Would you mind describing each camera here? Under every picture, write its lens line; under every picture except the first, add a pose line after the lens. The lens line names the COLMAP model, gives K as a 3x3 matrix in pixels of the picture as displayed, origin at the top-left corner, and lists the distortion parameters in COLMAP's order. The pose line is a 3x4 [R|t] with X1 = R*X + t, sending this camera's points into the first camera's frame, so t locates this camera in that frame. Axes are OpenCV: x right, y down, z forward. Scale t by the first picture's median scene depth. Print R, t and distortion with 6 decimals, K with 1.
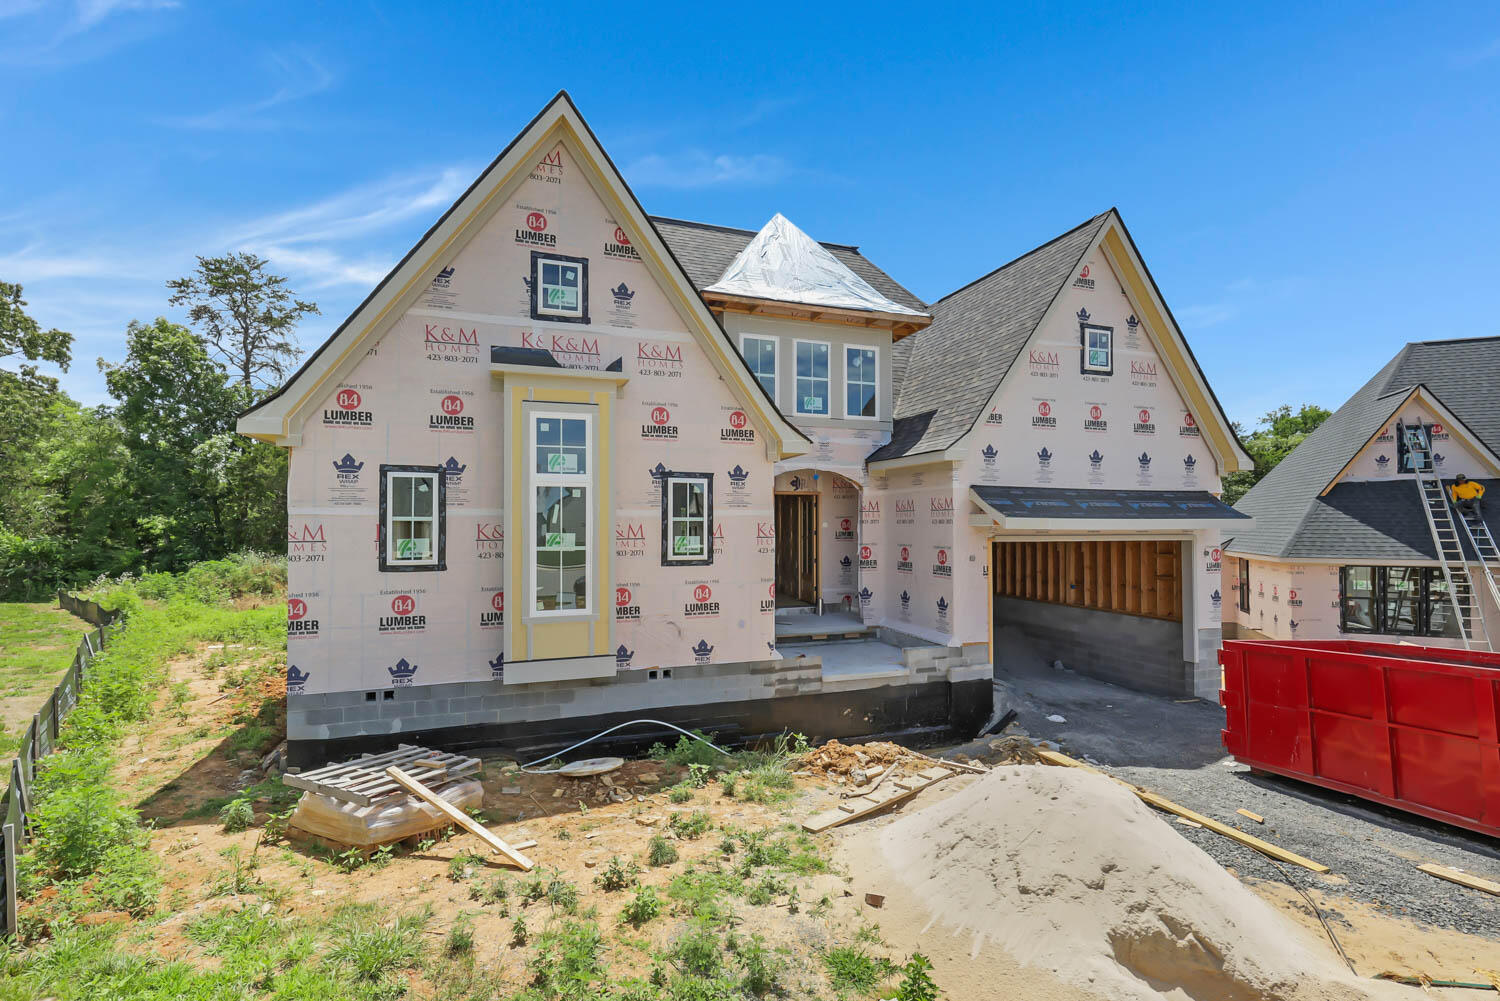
lens RADIAL K [[684.6, 0, 732.0], [0, 684.6, 520.3], [0, 0, 1]] dist [-0.000270, 0.000257]
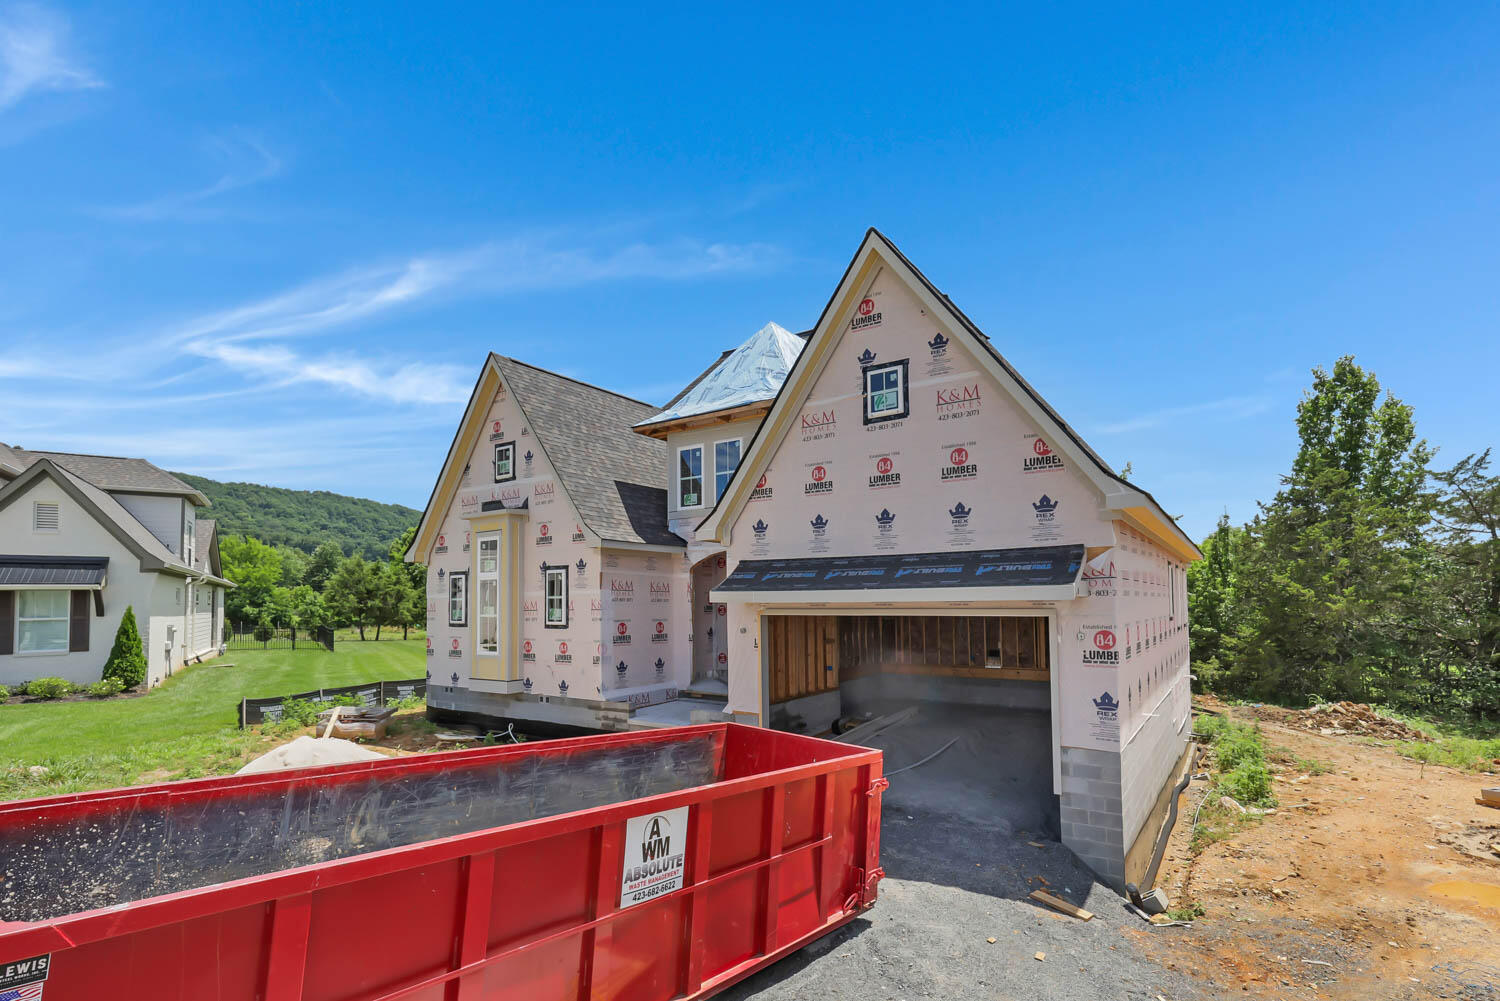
lens RADIAL K [[703.4, 0, 751.0], [0, 703.4, 577.0], [0, 0, 1]] dist [-0.001527, -0.000490]
pose [[0.593684, -0.034864, -0.803942, 1.403147], [0.014658, 0.999364, -0.032514, 0.010133], [0.804564, 0.007519, 0.593818, 0.428464]]
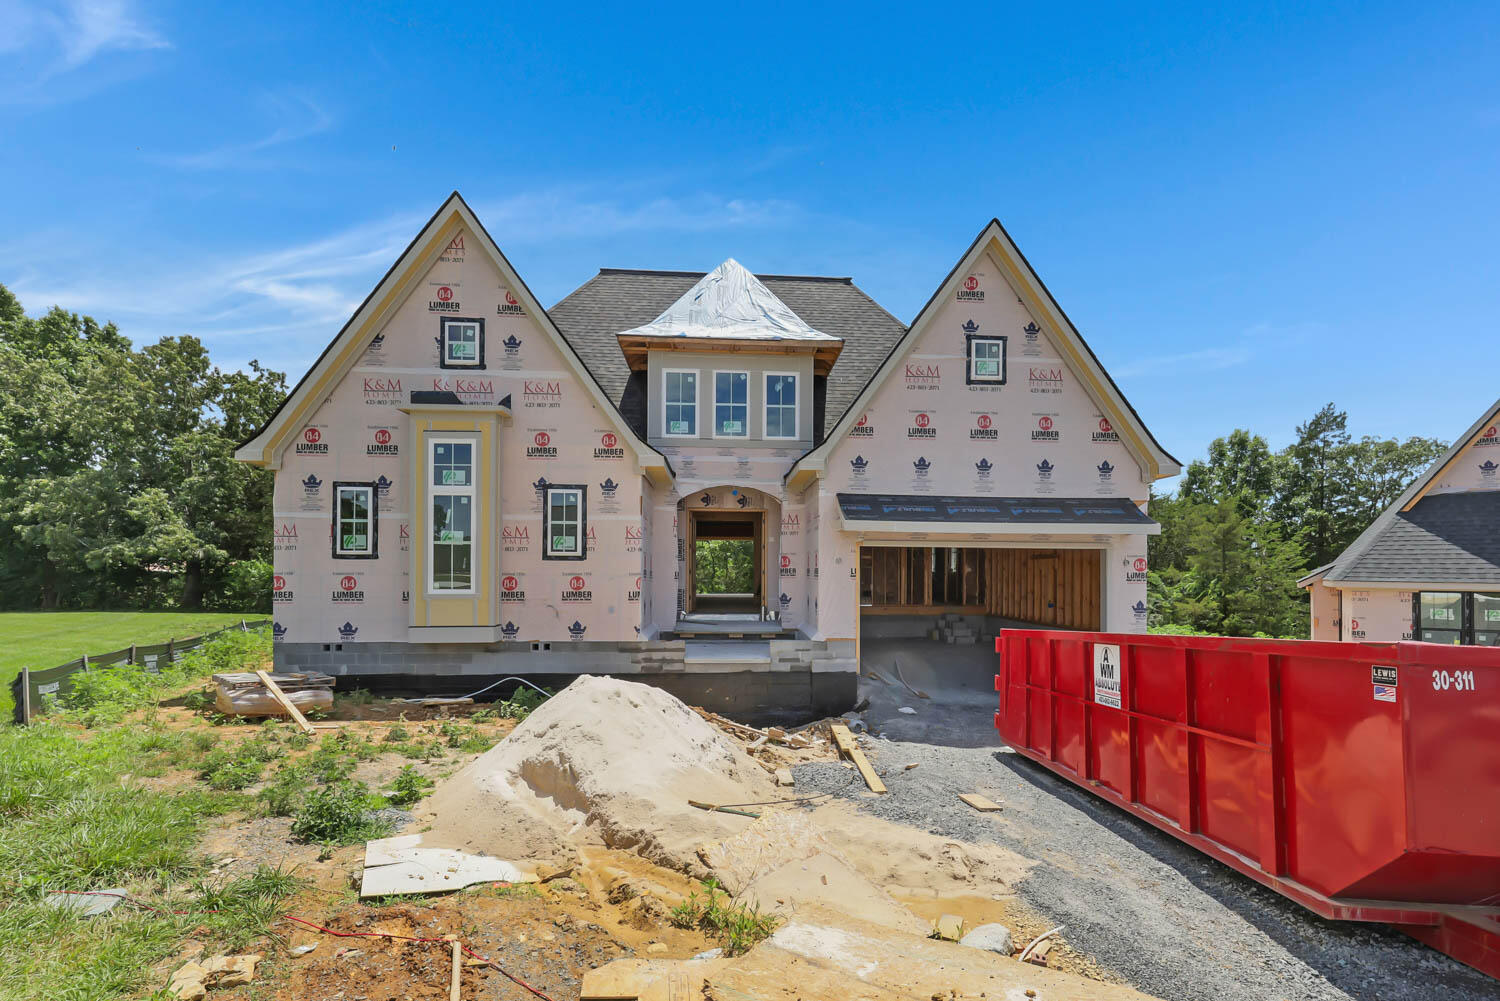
lens RADIAL K [[703.4, 0, 751.0], [0, 703.4, 577.0], [0, 0, 1]] dist [-0.001527, -0.000490]
pose [[0.963970, 0.007300, -0.265910, 0.590271], [-0.004769, 0.999937, 0.010161, 0.081074], [0.265968, -0.008526, 0.963944, -0.130615]]
